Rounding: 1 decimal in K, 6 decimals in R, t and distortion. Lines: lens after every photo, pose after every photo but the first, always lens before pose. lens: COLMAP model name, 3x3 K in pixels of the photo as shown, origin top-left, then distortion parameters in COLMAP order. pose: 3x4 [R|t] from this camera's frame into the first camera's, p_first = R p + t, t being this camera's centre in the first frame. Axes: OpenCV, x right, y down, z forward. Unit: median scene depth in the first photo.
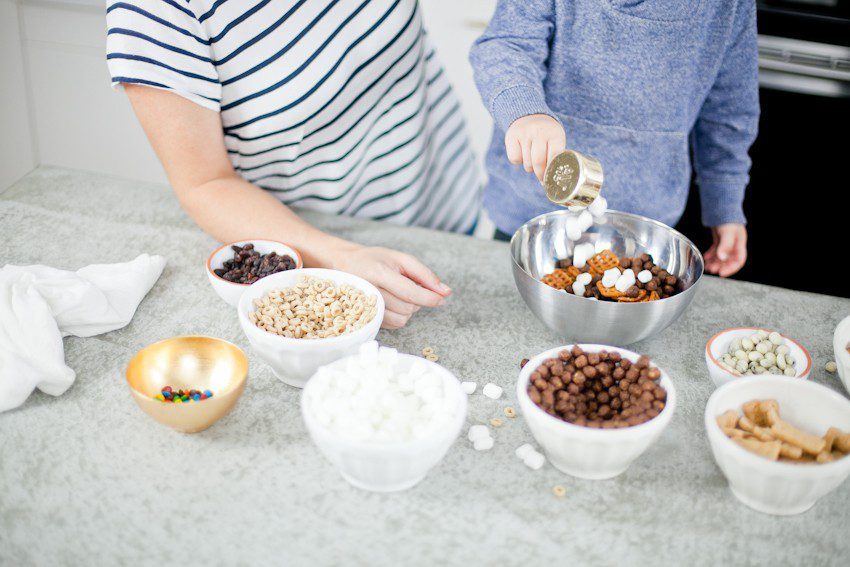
lens RADIAL K [[1323.7, 0, 425.0], [0, 1323.7, 283.5], [0, 0, 1]] dist [-0.171779, 0.203458]
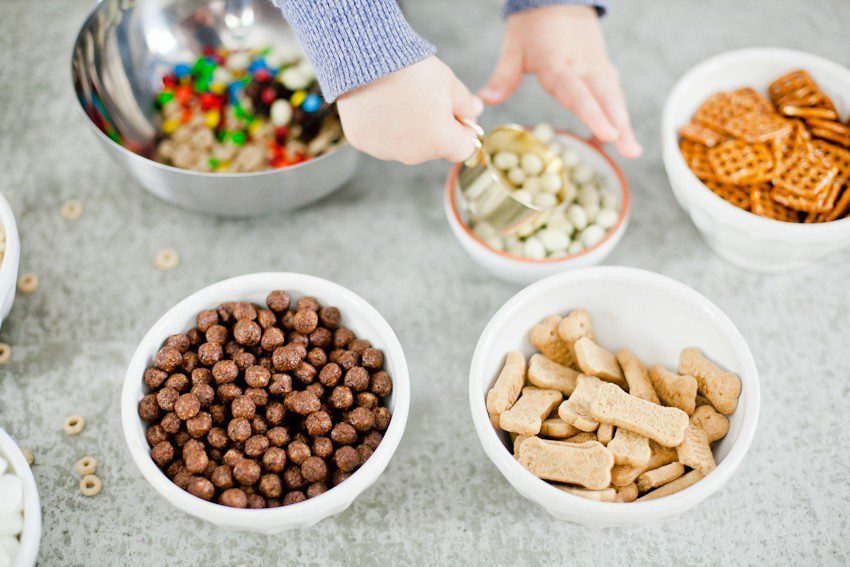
lens RADIAL K [[1308.0, 0, 425.0], [0, 1308.0, 283.5], [0, 0, 1]] dist [-0.196198, 0.257569]
pose [[0.962212, -0.242952, 0.122976, 0.137459], [0.171746, 0.891928, 0.418292, -0.171795], [-0.211311, -0.381365, 0.899949, 0.519384]]
